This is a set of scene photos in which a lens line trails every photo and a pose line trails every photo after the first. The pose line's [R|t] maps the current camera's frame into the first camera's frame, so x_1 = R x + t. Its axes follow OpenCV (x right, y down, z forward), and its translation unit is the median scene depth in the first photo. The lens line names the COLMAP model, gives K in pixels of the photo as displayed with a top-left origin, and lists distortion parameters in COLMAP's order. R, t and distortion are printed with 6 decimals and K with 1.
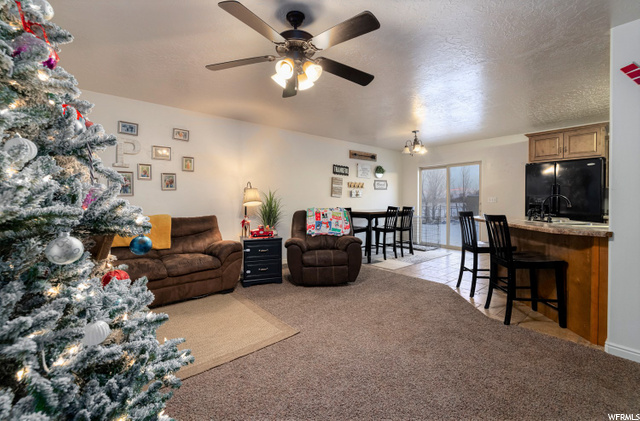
lens RADIAL K [[278.6, 0, 319.7], [0, 278.6, 202.6], [0, 0, 1]] dist [0.000416, 0.000027]
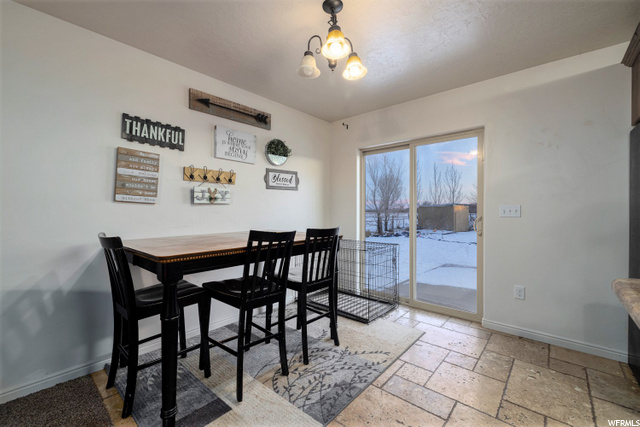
lens RADIAL K [[273.2, 0, 320.0], [0, 273.2, 213.5], [0, 0, 1]] dist [0.000864, -0.000011]
pose [[0.988835, 0.000641, 0.149010, 0.234448], [-0.001100, 0.999995, 0.002997, -0.006597], [-0.149008, -0.003127, 0.988831, 0.566530]]
